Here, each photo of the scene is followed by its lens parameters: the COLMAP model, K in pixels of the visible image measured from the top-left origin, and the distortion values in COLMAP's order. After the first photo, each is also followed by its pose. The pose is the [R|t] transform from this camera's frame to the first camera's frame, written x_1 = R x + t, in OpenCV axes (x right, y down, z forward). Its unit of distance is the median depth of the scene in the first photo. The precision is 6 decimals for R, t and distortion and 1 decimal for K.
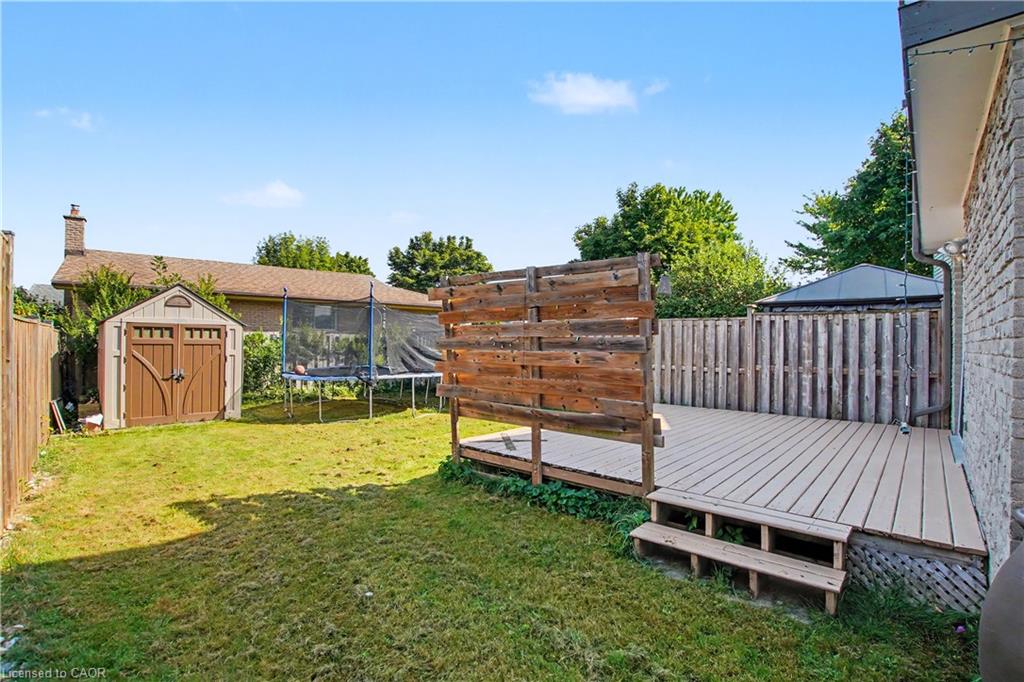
lens RADIAL K [[479.2, 0, 493.3], [0, 479.2, 346.4], [0, 0, 1]] dist [-0.029274, 0.002229]
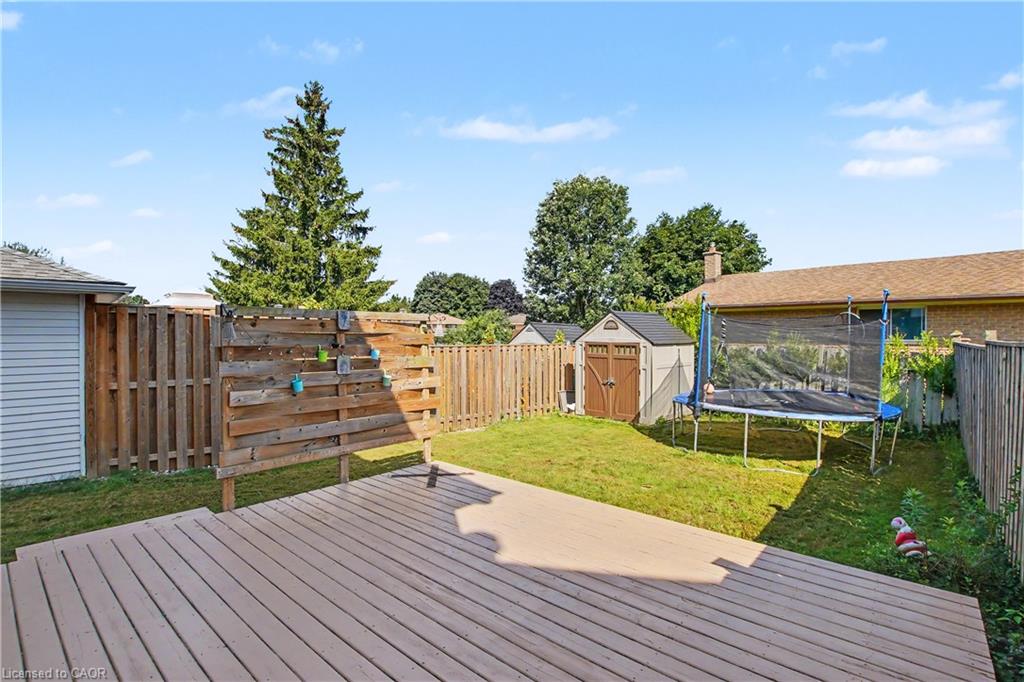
lens RADIAL K [[479.2, 0, 520.9], [0, 479.2, 336.3], [0, 0, 1]] dist [-0.029274, 0.002229]
pose [[0.032314, -0.002693, -0.999474, 0.609162], [-0.010588, 0.999939, -0.003036, -0.055088], [0.999422, 0.010680, 0.032284, 0.686374]]
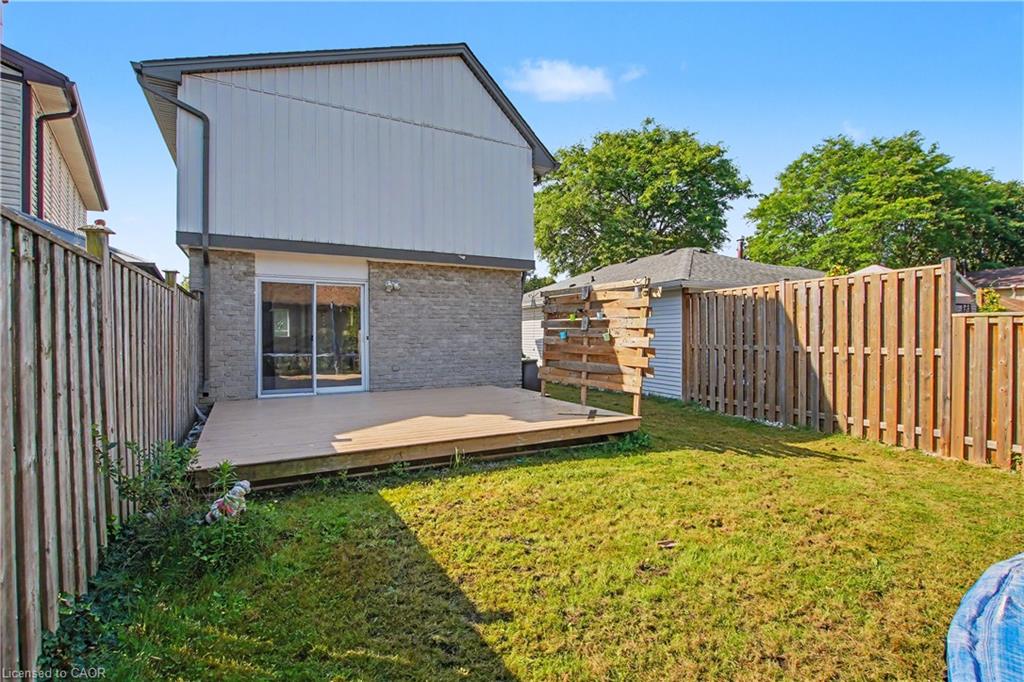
lens RADIAL K [[479.2, 0, 512.1], [0, 479.2, 338.6], [0, 0, 1]] dist [-0.029274, 0.002229]
pose [[-0.948242, -0.006691, 0.317479, -0.114732], [-0.001813, 0.999876, 0.015657, -0.007423], [-0.317544, 0.014271, -0.948136, 1.328430]]
